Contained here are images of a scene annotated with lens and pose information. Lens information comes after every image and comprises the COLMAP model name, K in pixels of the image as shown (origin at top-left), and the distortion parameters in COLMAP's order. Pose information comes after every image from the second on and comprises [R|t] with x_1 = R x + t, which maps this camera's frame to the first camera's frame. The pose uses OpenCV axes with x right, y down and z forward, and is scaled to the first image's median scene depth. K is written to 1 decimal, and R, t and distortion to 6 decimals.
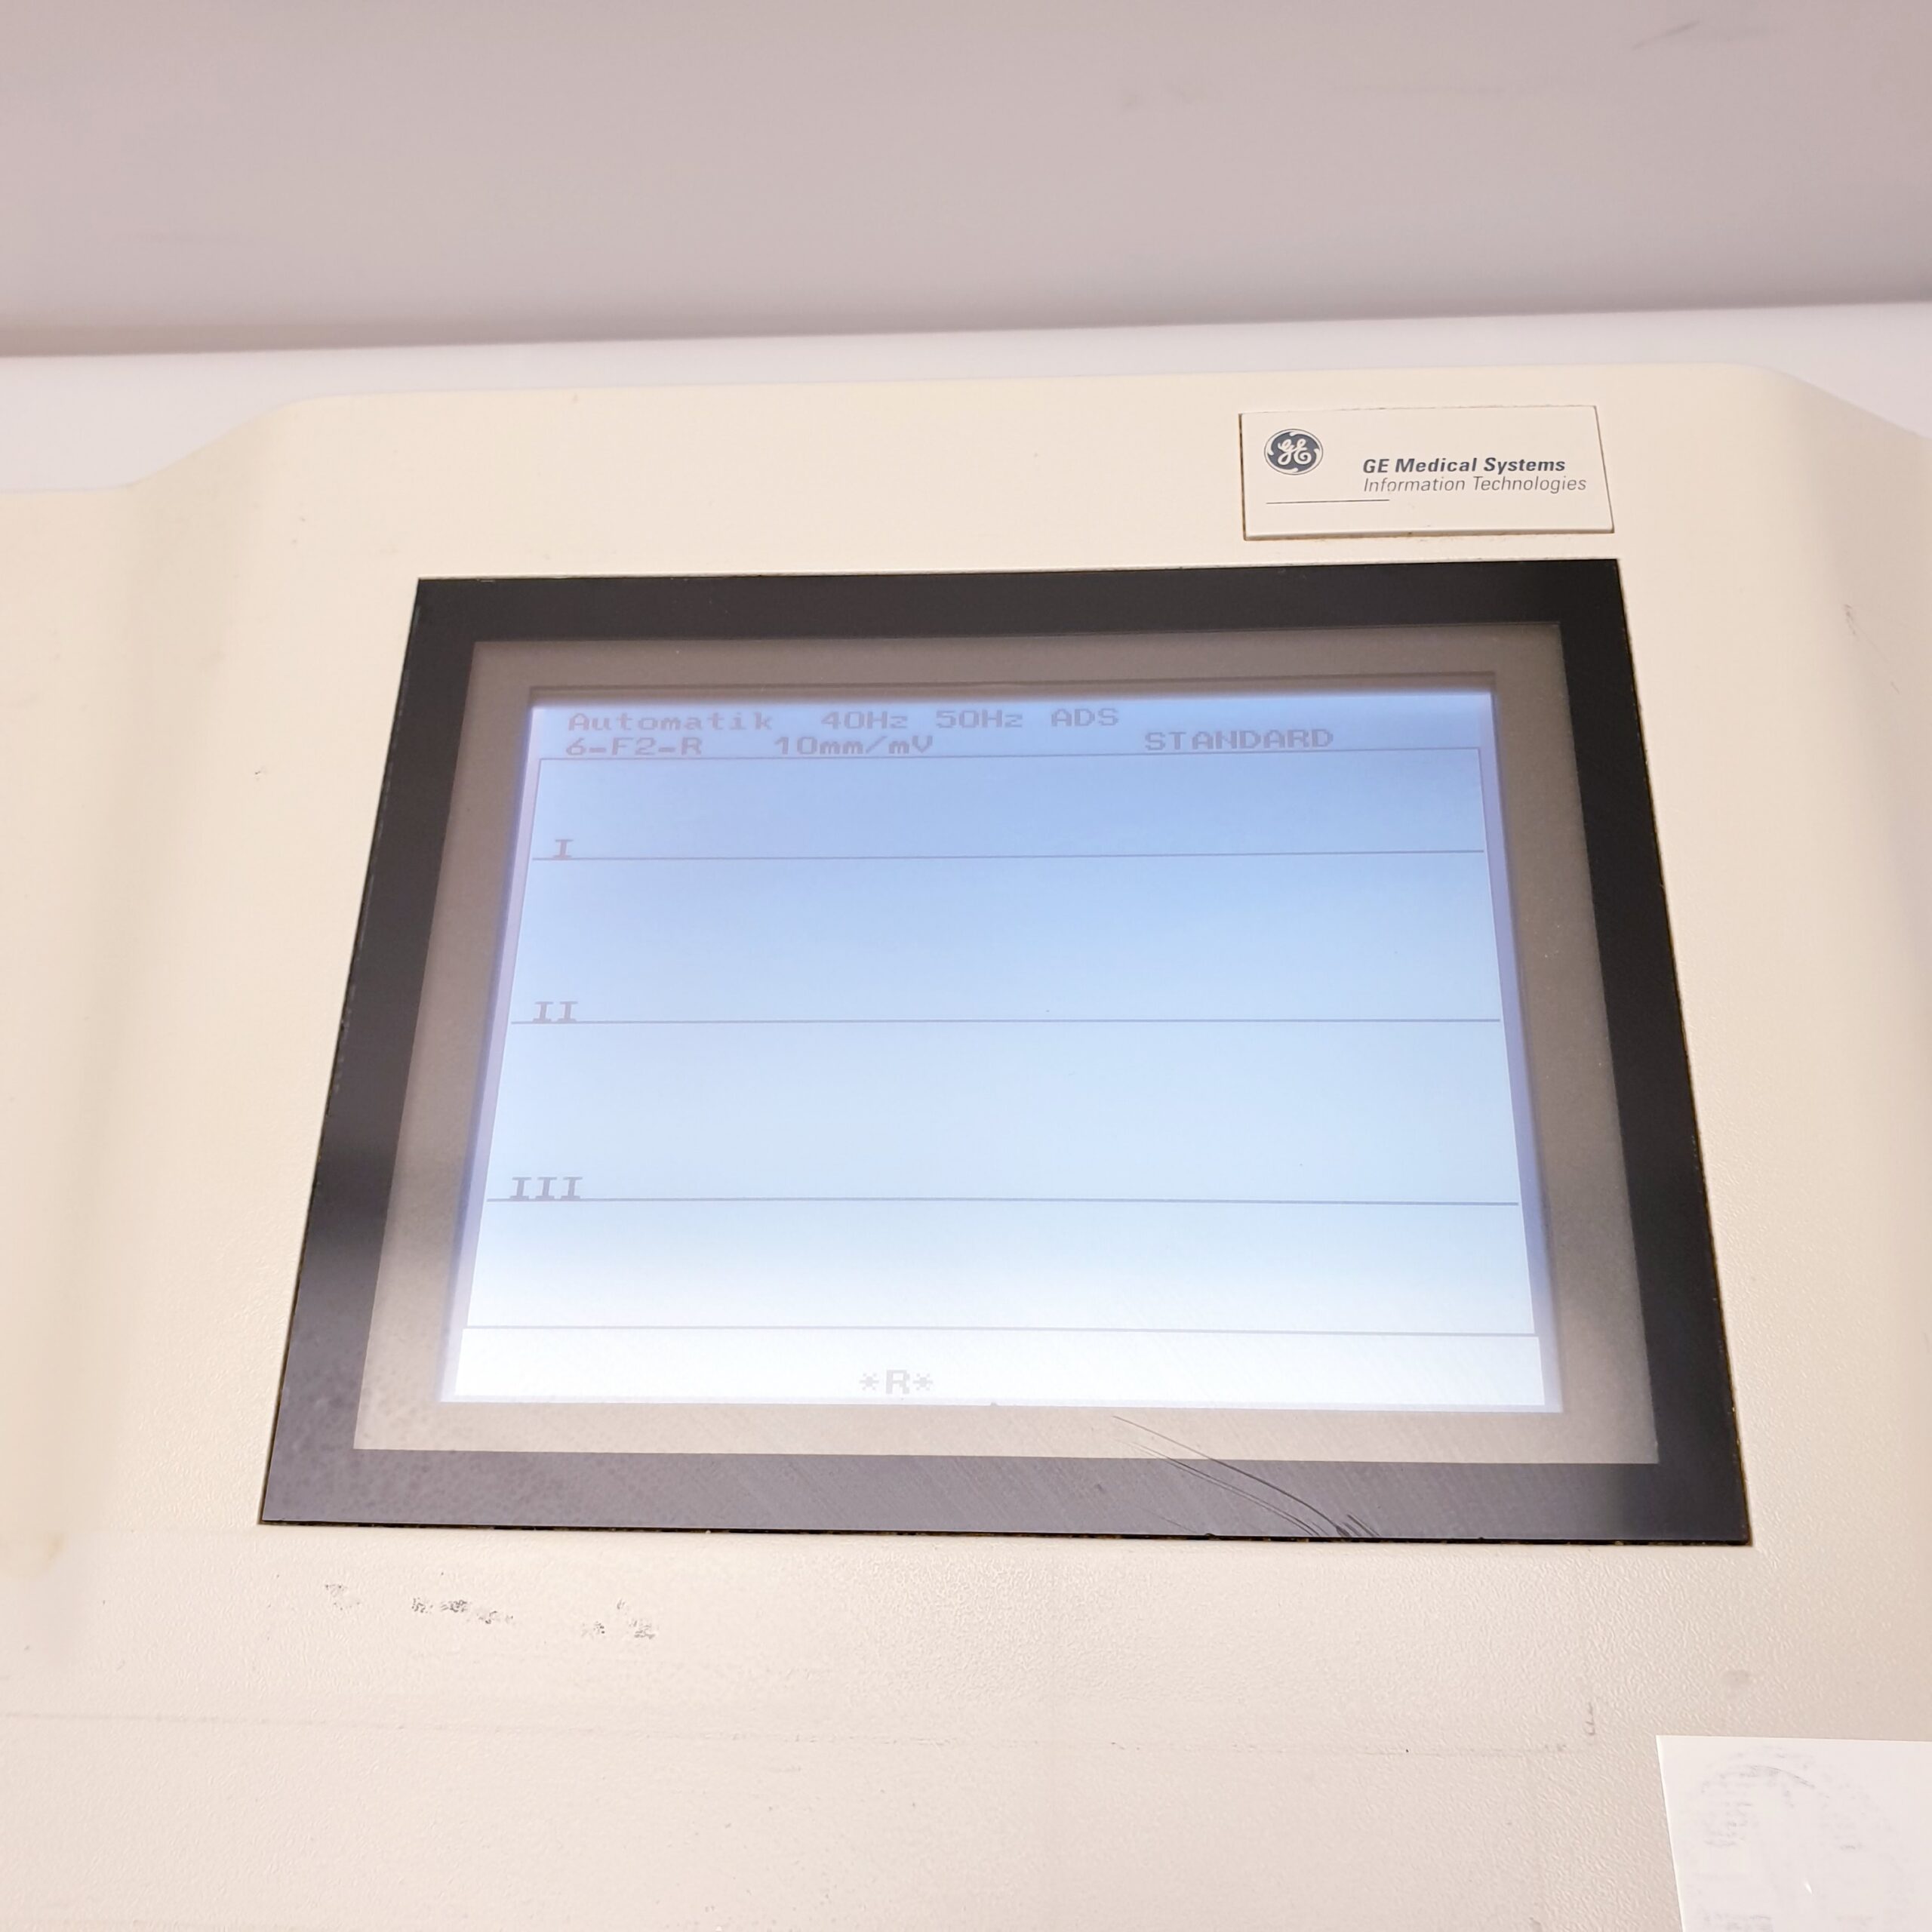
lens RADIAL K [[2041.1, 0, 959.1], [0, 2041.1, 1002.1], [0, 0, 1]] dist [0.144828, -0.396854]
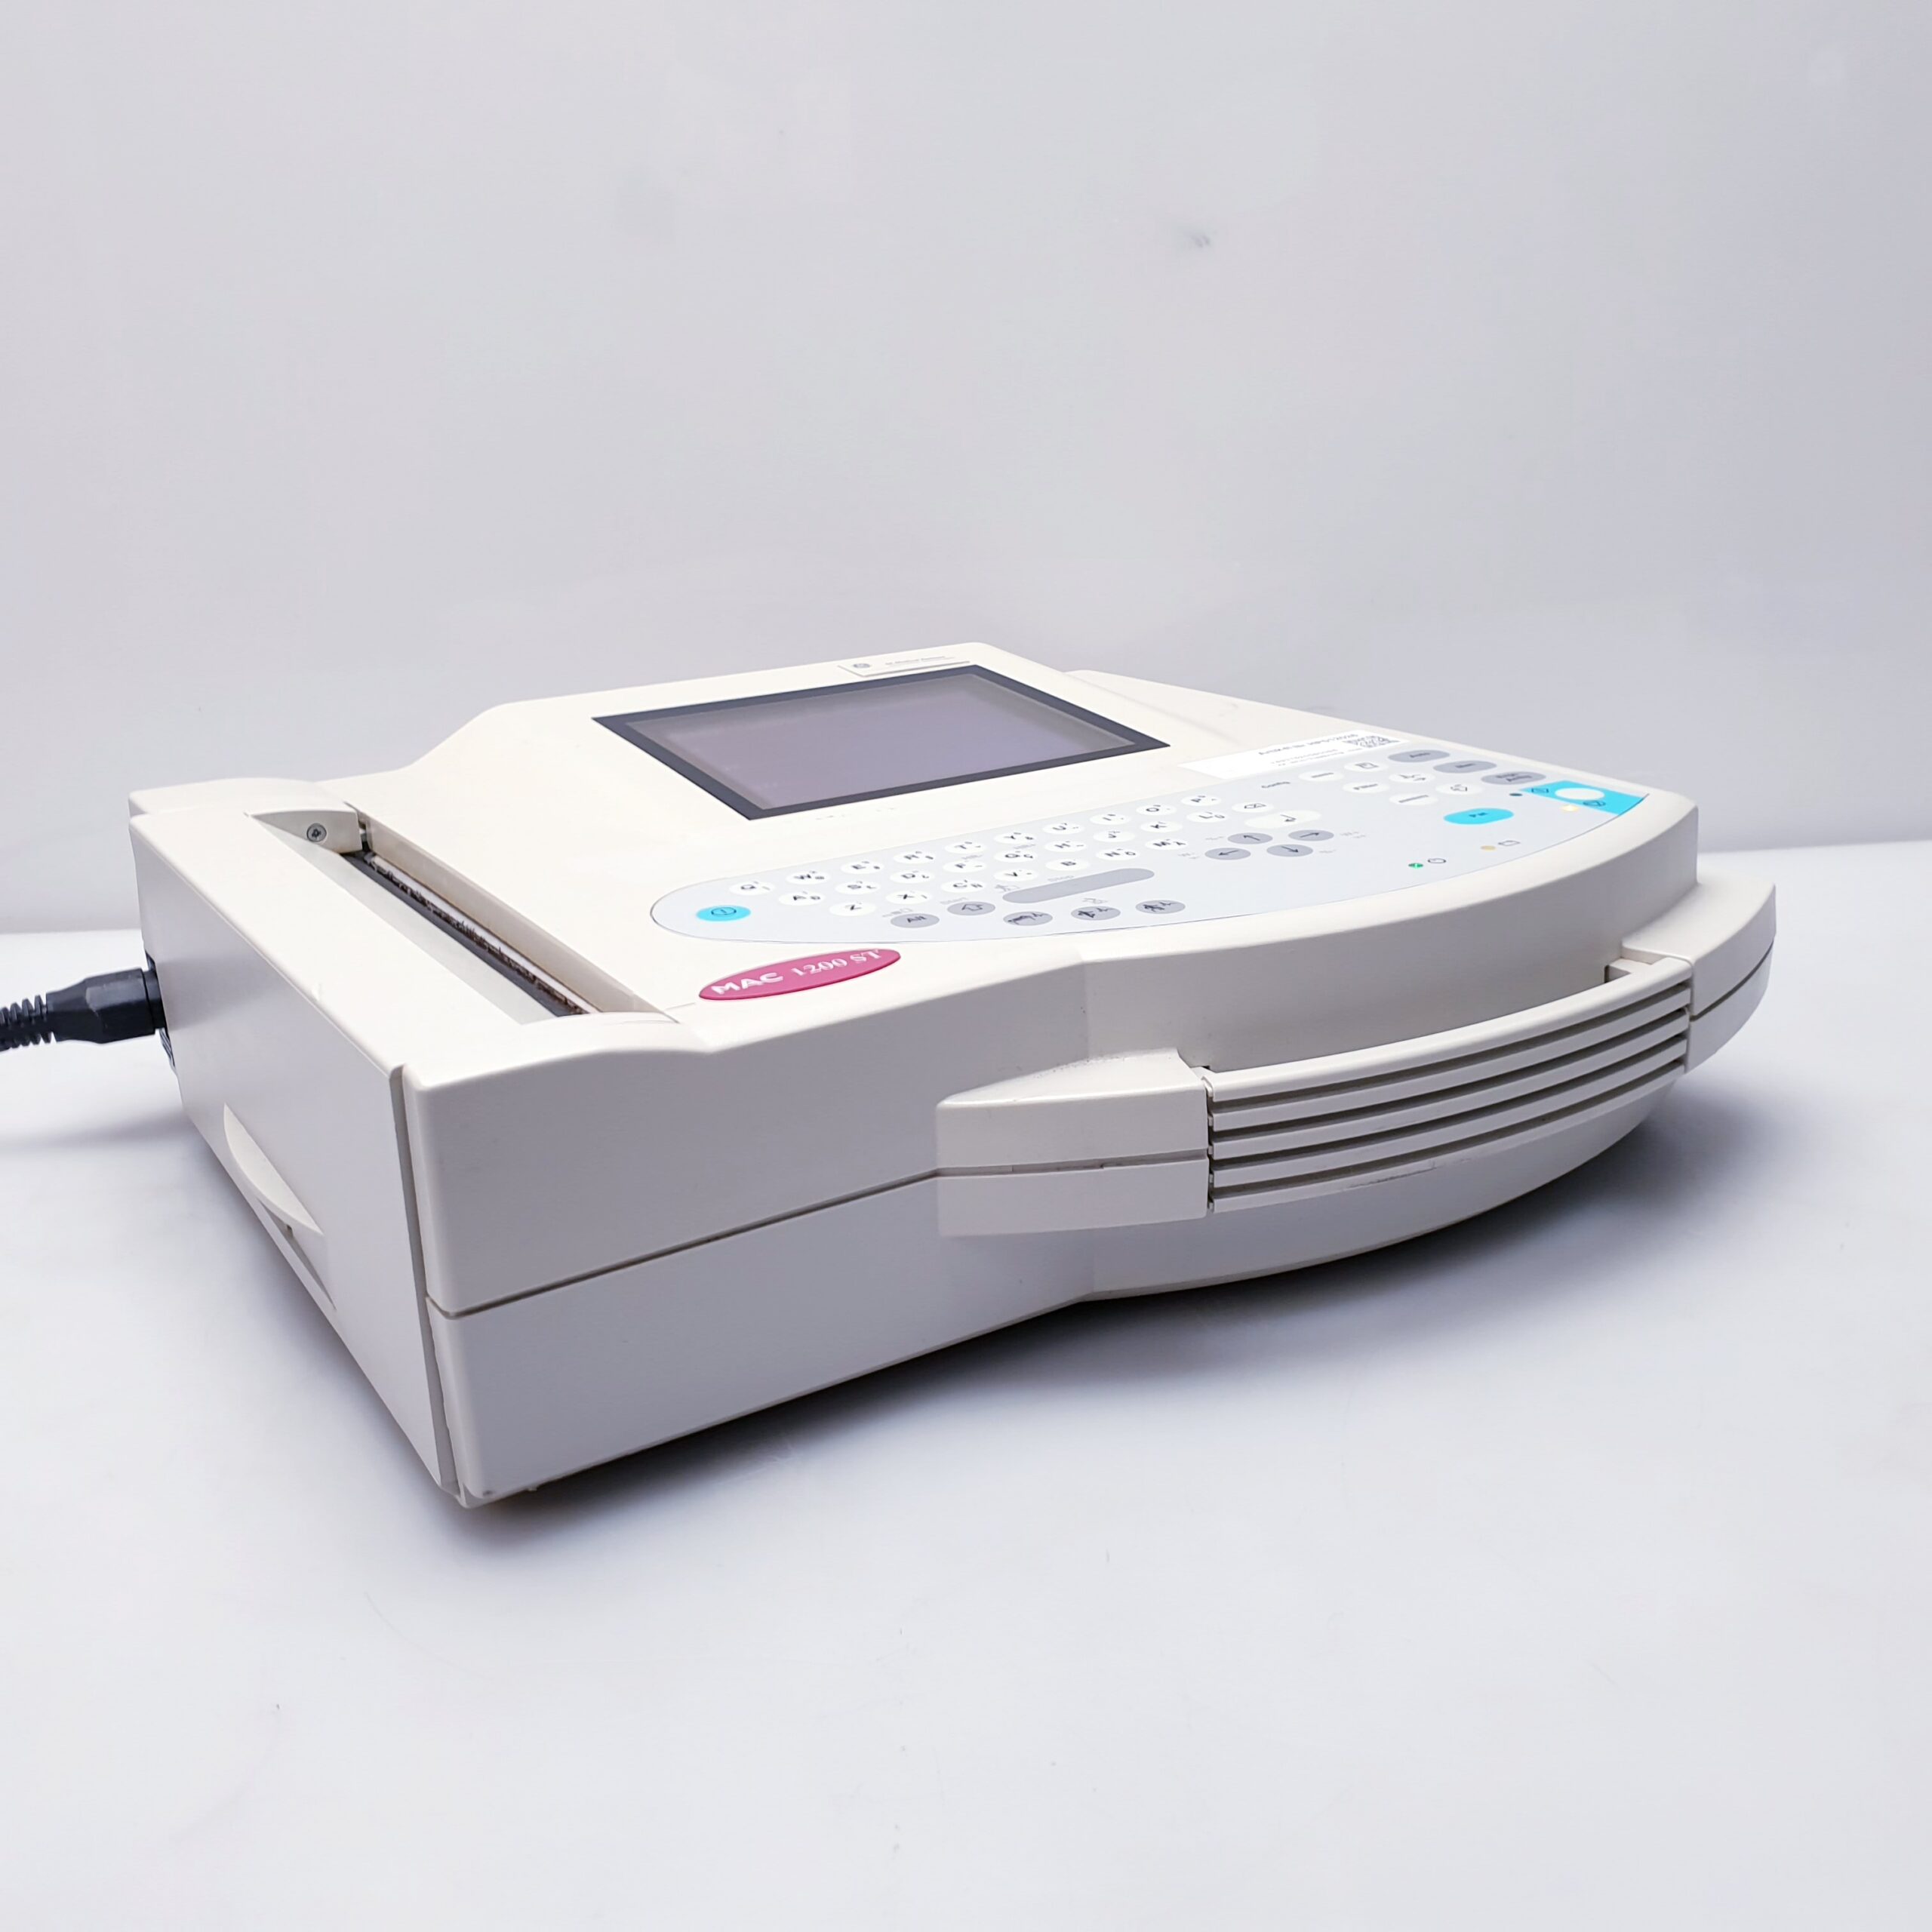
lens RADIAL K [[2089.6, 0, 966.0], [0, 2089.6, 966.0], [0, 0, 1]] dist [0.237014, -0.887306]
pose [[0.831944, -0.151603, 0.533748, -1.333603], [0.477726, 0.684988, -0.550063, 1.700496], [-0.282220, 0.712606, 0.642296, -0.609137]]
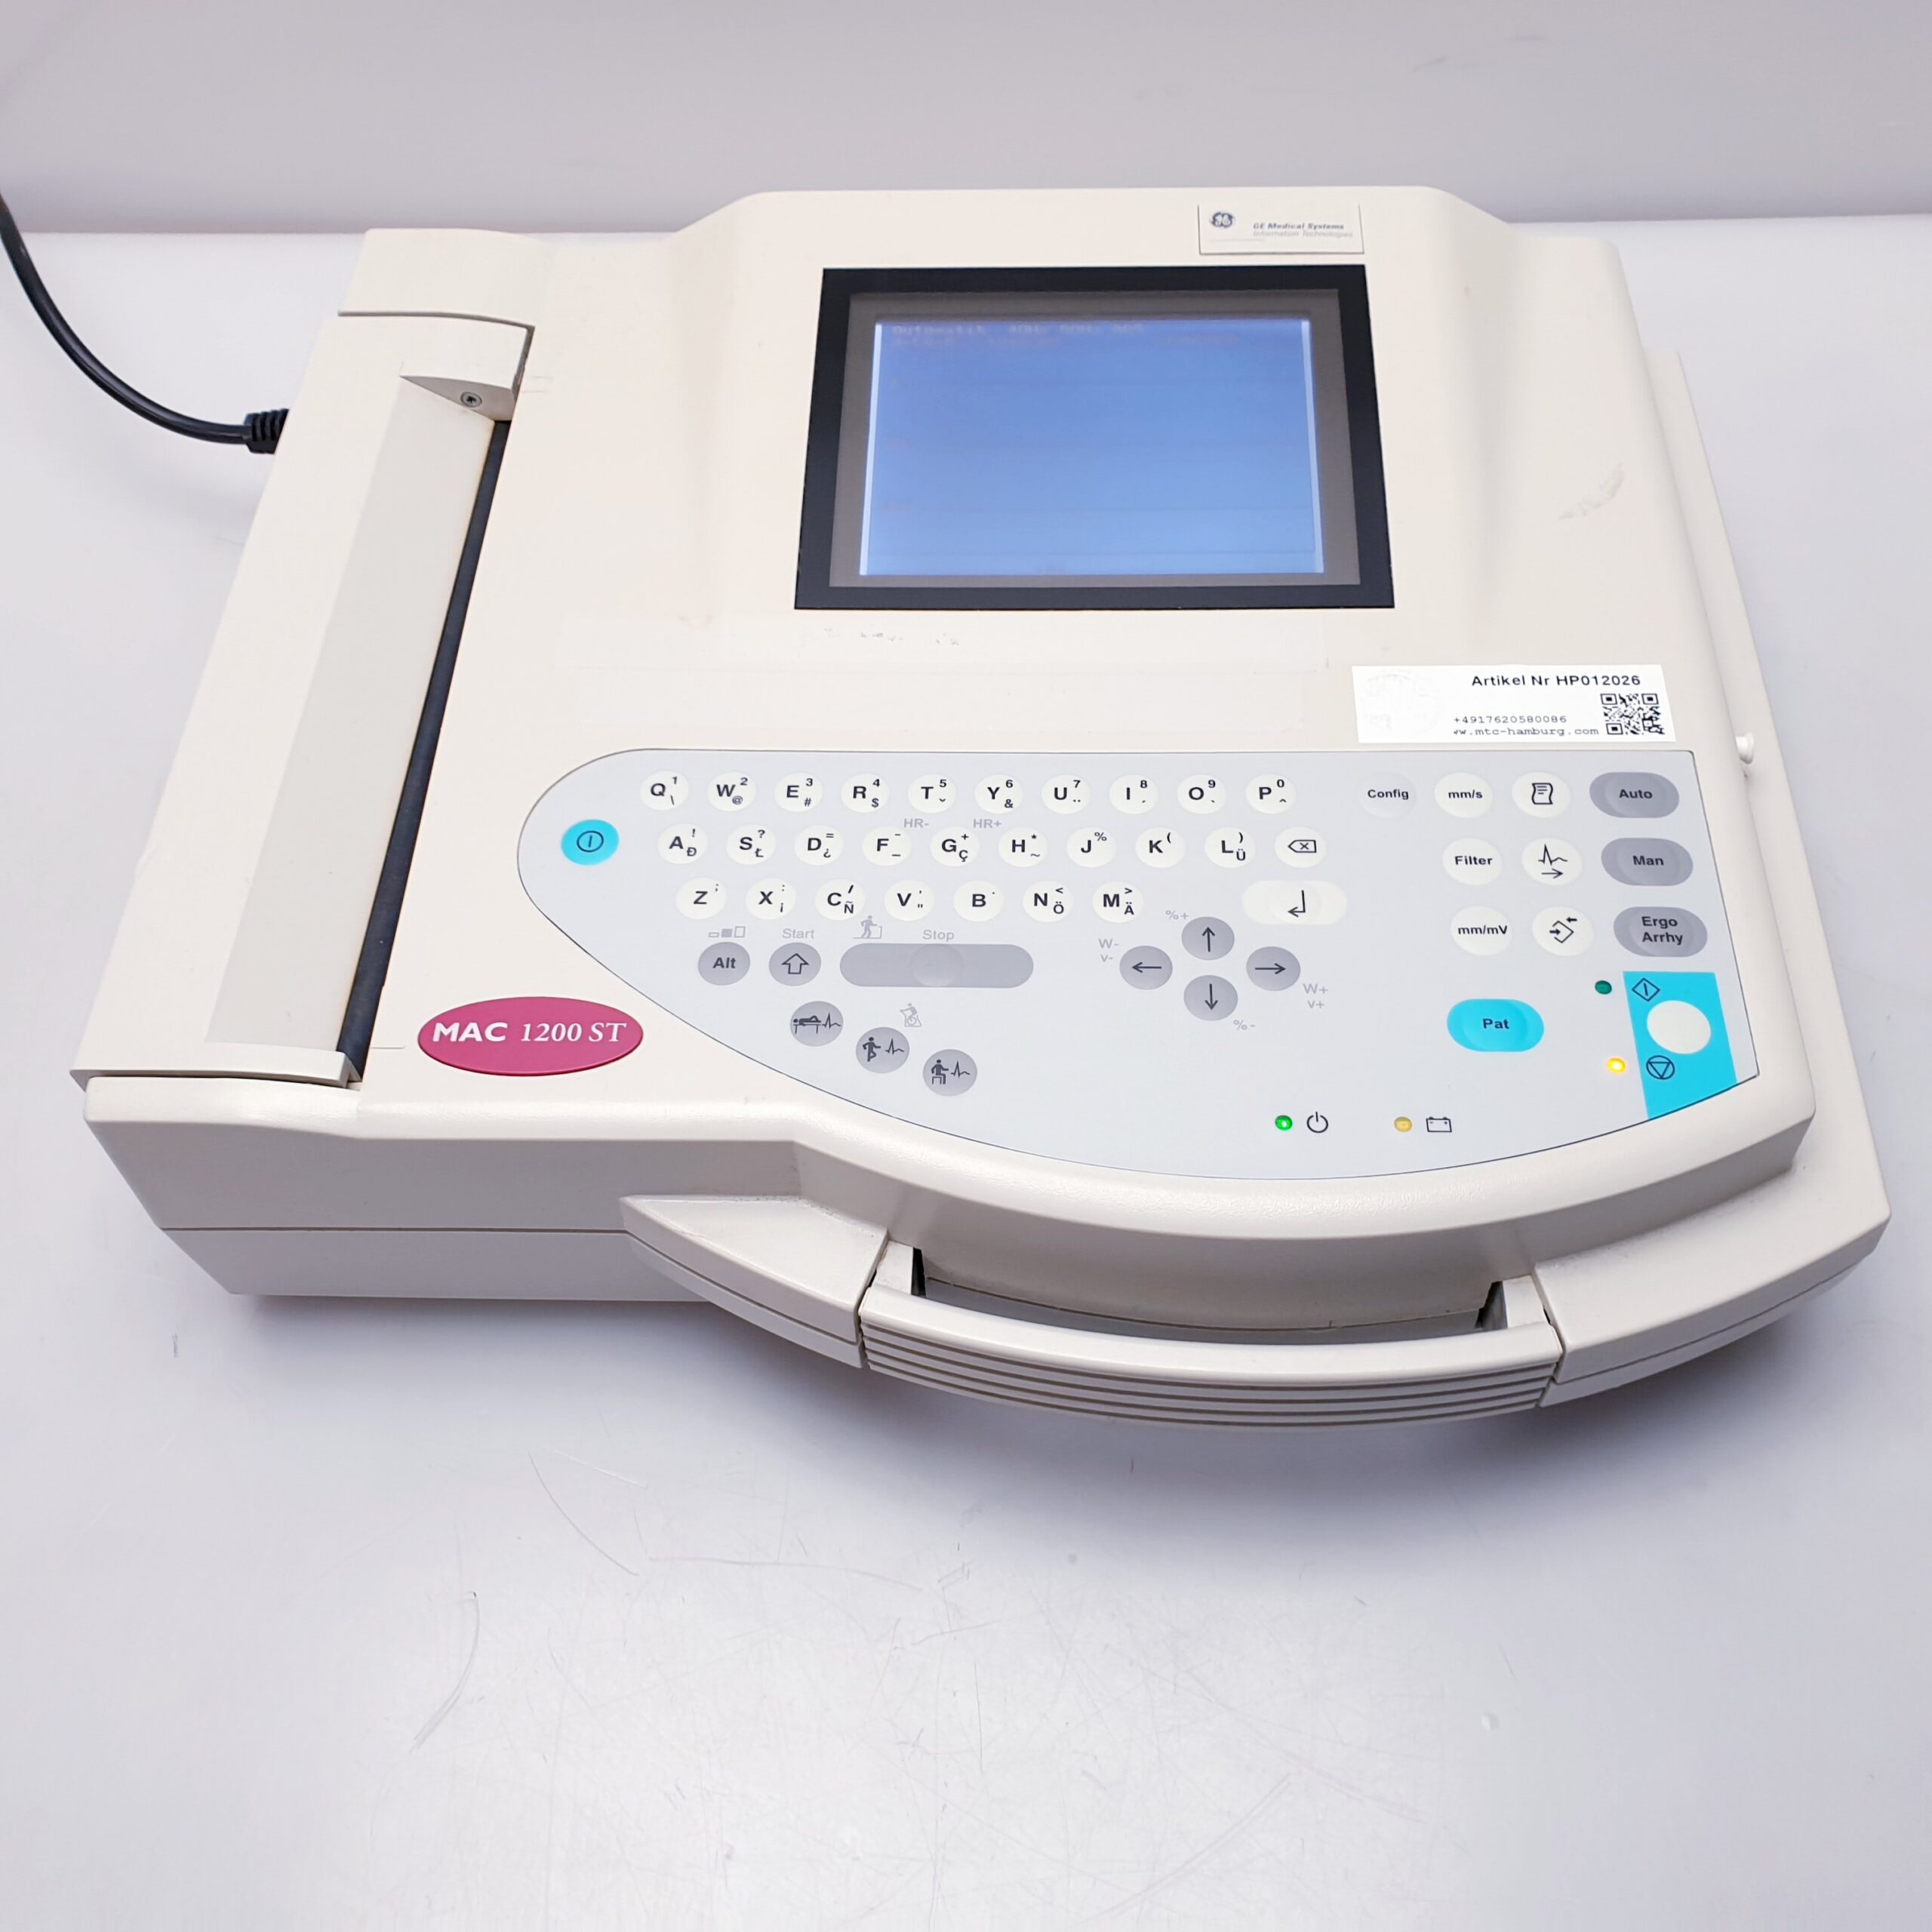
lens RADIAL K [[2089.6, 0, 966.0], [0, 2089.6, 966.0], [0, 0, 1]] dist [0.237014, -0.887306]
pose [[0.999765, 0.013396, 0.017035, -0.141529], [-0.012150, 0.997386, -0.071231, 0.704385], [-0.017944, 0.071007, 0.997314, -1.218620]]
